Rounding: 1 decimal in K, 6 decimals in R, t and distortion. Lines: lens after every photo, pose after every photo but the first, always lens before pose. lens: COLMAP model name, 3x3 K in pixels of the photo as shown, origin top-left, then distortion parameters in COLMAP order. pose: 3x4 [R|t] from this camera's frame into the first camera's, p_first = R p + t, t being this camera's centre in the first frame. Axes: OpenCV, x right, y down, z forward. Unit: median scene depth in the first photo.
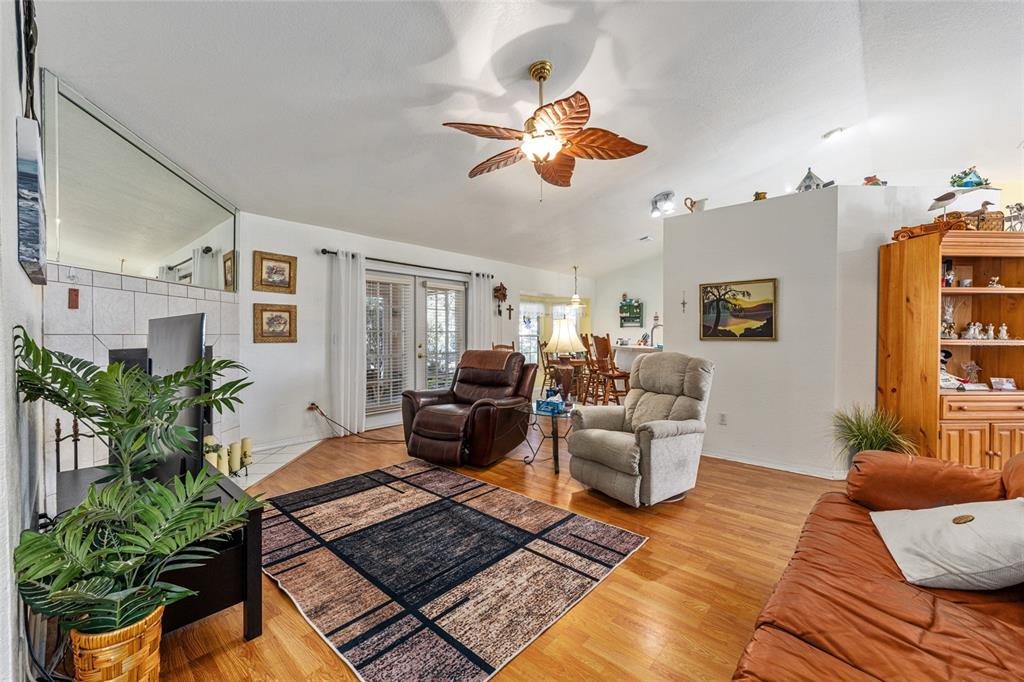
lens RADIAL K [[411.6, 0, 514.7], [0, 411.6, 337.3], [0, 0, 1]] dist [0.002850, 0.000325]
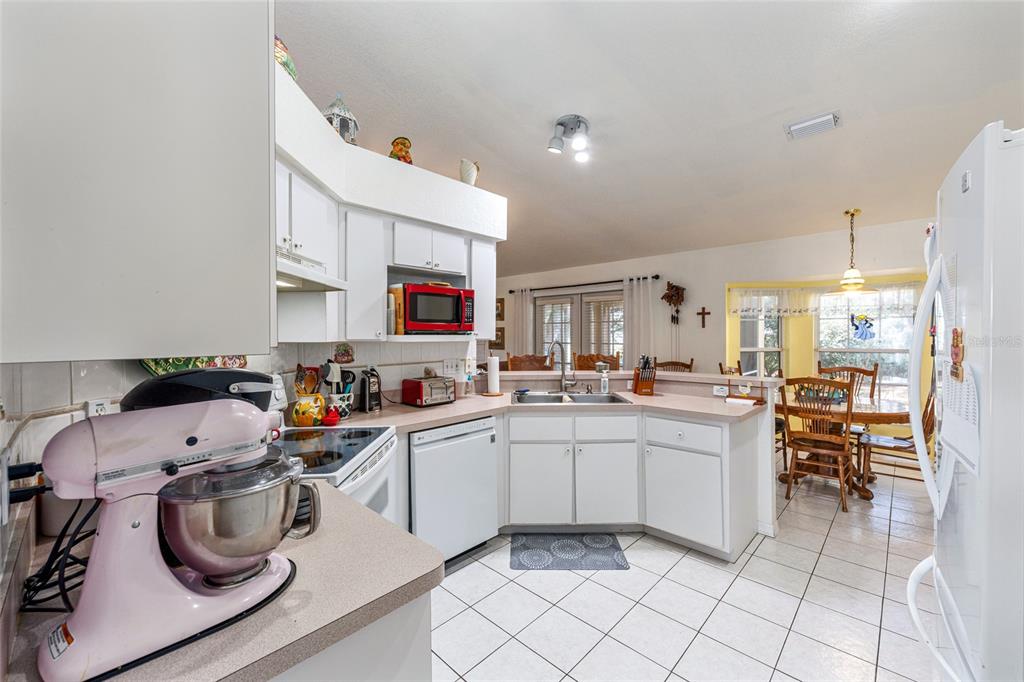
lens RADIAL K [[411.6, 0, 514.7], [0, 411.6, 337.3], [0, 0, 1]] dist [0.002850, 0.000325]
pose [[-0.024969, 0.003603, -0.999682, 0.616888], [-0.002826, 0.999989, 0.003674, -0.024068], [0.999684, 0.002917, -0.024958, 0.592788]]
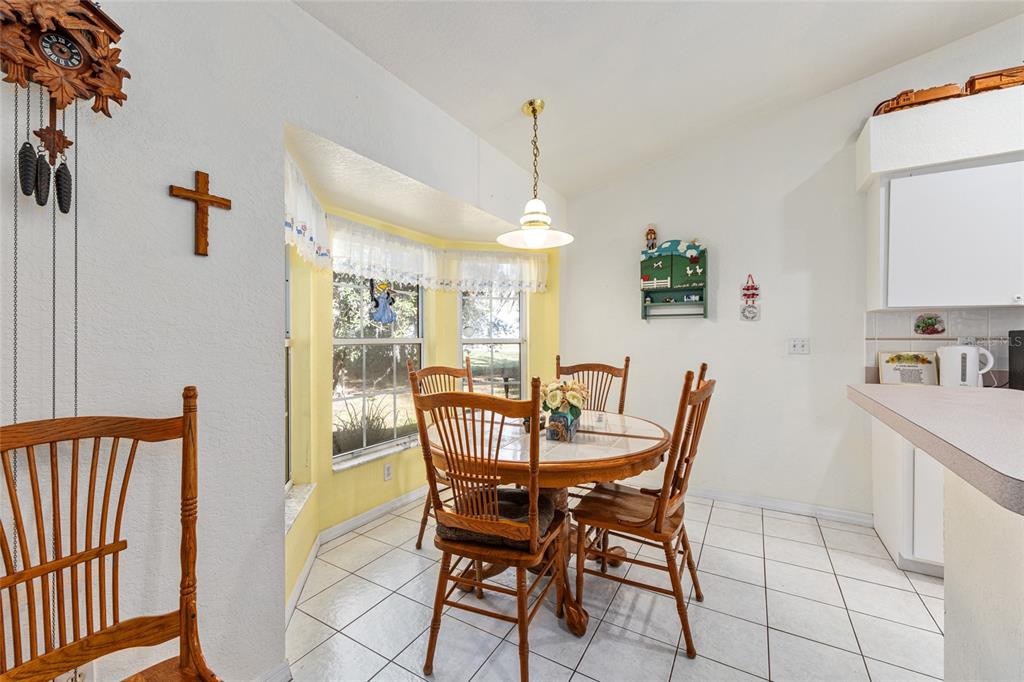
lens RADIAL K [[411.6, 0, 514.7], [0, 411.6, 337.3], [0, 0, 1]] dist [0.002850, 0.000325]
pose [[0.979739, -0.005668, 0.200198, 0.072052], [0.006678, 0.999968, -0.004370, -0.006203], [-0.200167, 0.005619, 0.979746, 0.691335]]
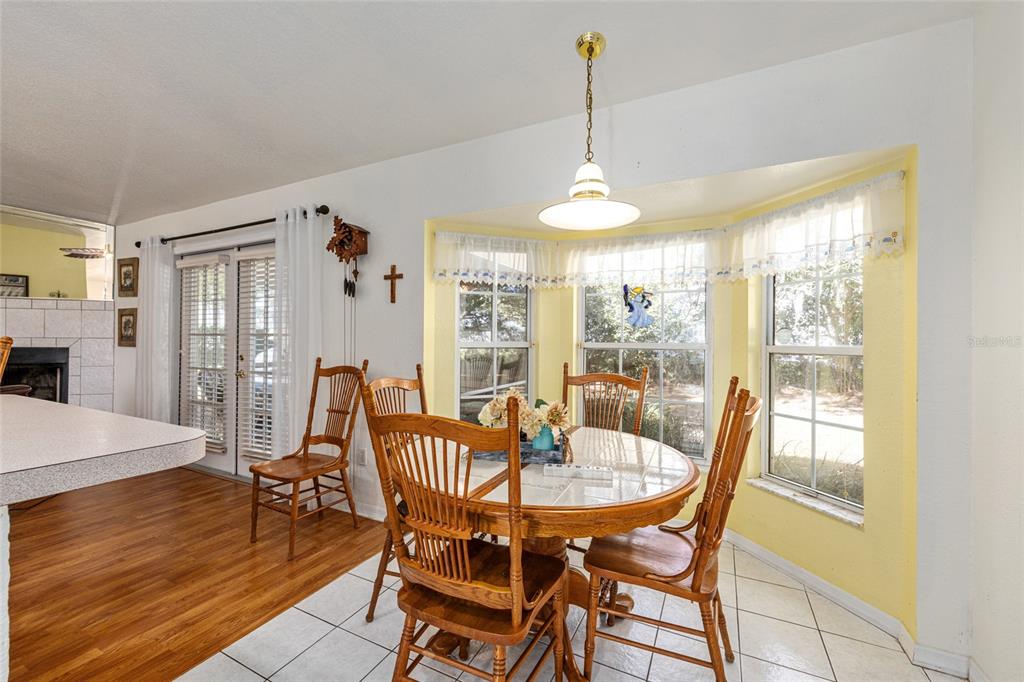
lens RADIAL K [[411.6, 0, 514.7], [0, 411.6, 337.3], [0, 0, 1]] dist [0.002850, 0.000325]
pose [[0.268604, -0.007967, -0.963218, 0.339600], [-0.012874, 0.999847, -0.011860, -0.006417], [0.963165, 0.015586, 0.268461, 0.867009]]
